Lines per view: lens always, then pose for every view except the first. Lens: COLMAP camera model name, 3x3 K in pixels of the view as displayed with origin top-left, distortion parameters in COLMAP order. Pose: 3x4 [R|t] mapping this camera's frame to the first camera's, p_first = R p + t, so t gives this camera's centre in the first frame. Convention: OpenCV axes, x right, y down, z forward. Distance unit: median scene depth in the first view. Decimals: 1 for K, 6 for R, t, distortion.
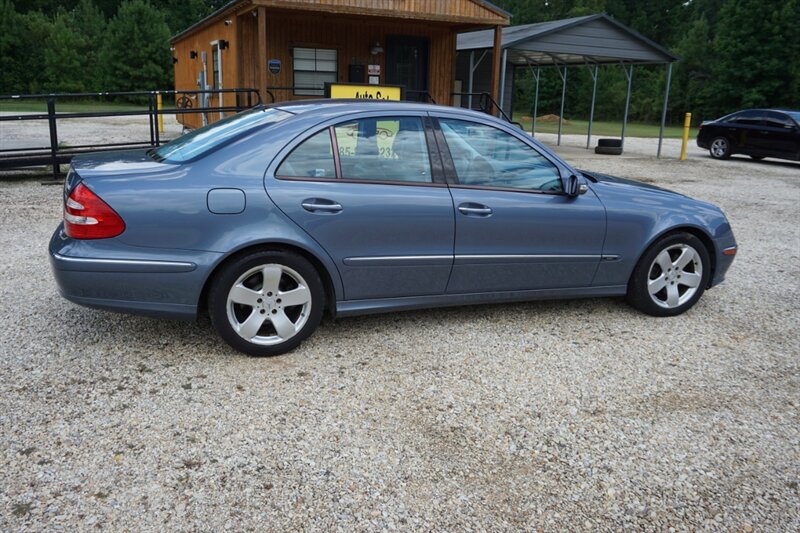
lens RADIAL K [[661.8, 0, 398.9], [0, 661.8, 263.6], [0, 0, 1]] dist [-0.020381, 0.027853]
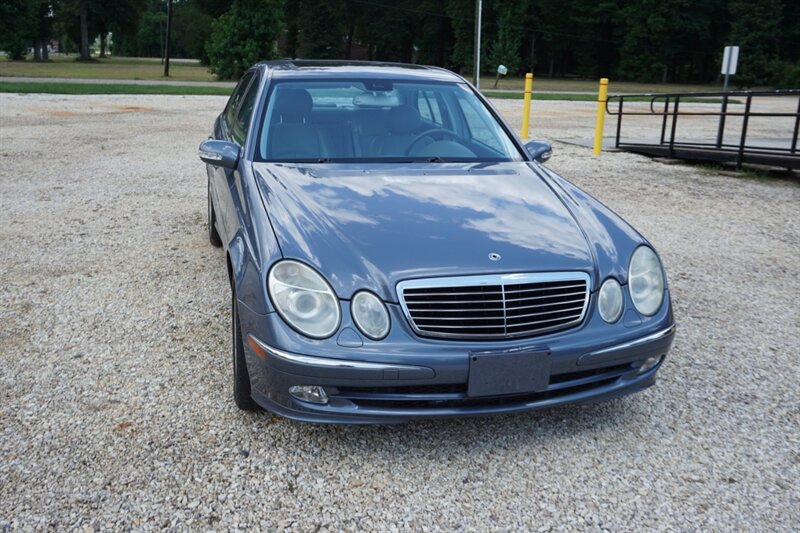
lens RADIAL K [[760.3, 0, 396.7], [0, 760.3, 267.1], [0, 0, 1]] dist [-0.002084, 0.000000]
pose [[-0.082697, 0.229305, -0.969835, 1.132600], [-0.285876, 0.926811, 0.243509, -0.266009], [0.954692, 0.297390, -0.011092, 1.194061]]
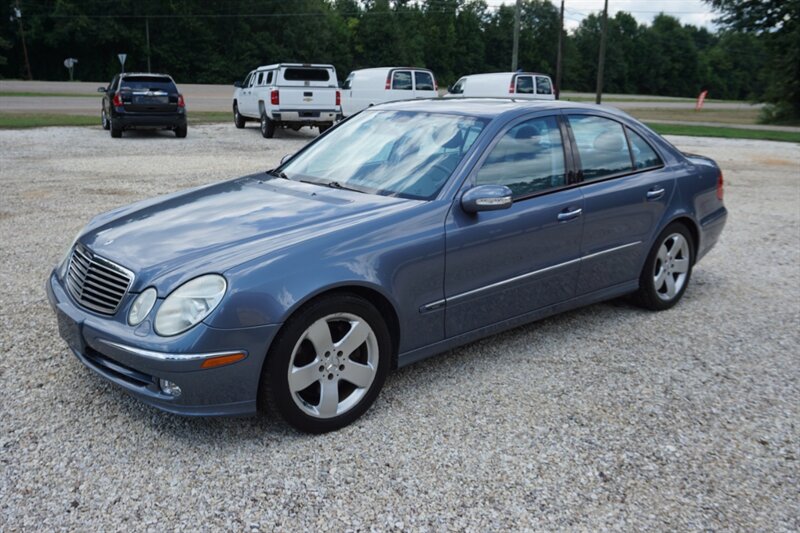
lens RADIAL K [[710.4, 0, 398.0], [0, 710.4, 271.7], [0, 0, 1]] dist [-0.018745, 0.028809]
pose [[-0.936507, 0.034726, -0.348925, 0.487586], [-0.139366, 0.876250, 0.461262, -0.495015], [0.321763, 0.480603, -0.815775, 1.969299]]
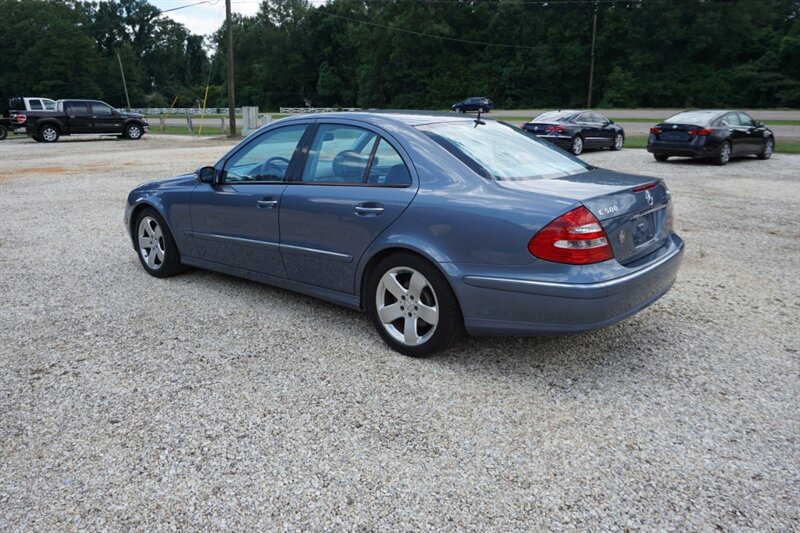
lens RADIAL K [[618.1, 0, 401.4], [0, 618.1, 269.3], [0, 0, 1]] dist [-0.028271, 0.026216]
pose [[-0.500114, -0.252103, 0.828450, -0.965031], [0.200373, 0.897032, 0.393934, -0.417241], [-0.842458, 0.363011, -0.398104, 1.511611]]
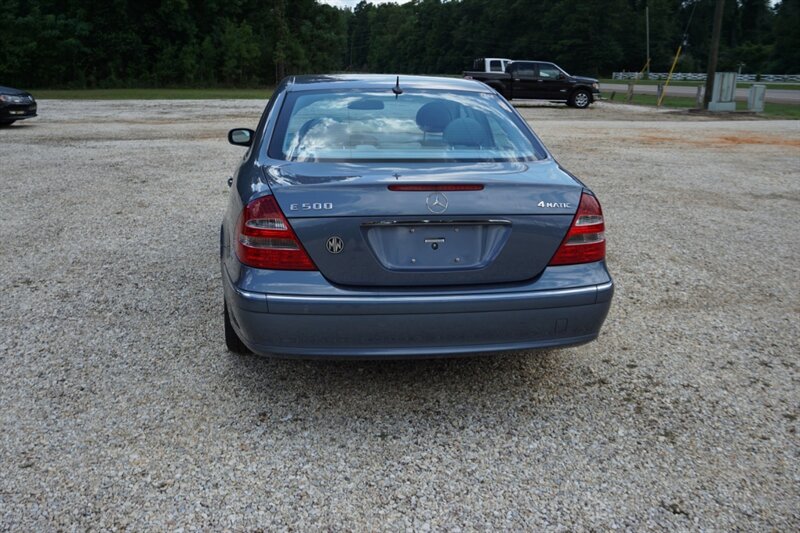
lens RADIAL K [[781.0, 0, 403.1], [0, 781.0, 259.4], [0, 0, 1]] dist [-0.008503, 0.000000]
pose [[0.203801, -0.263063, 0.943007, -1.125522], [0.235896, 0.948039, 0.213485, -0.234810], [-0.950167, 0.178943, 0.255267, 0.758568]]
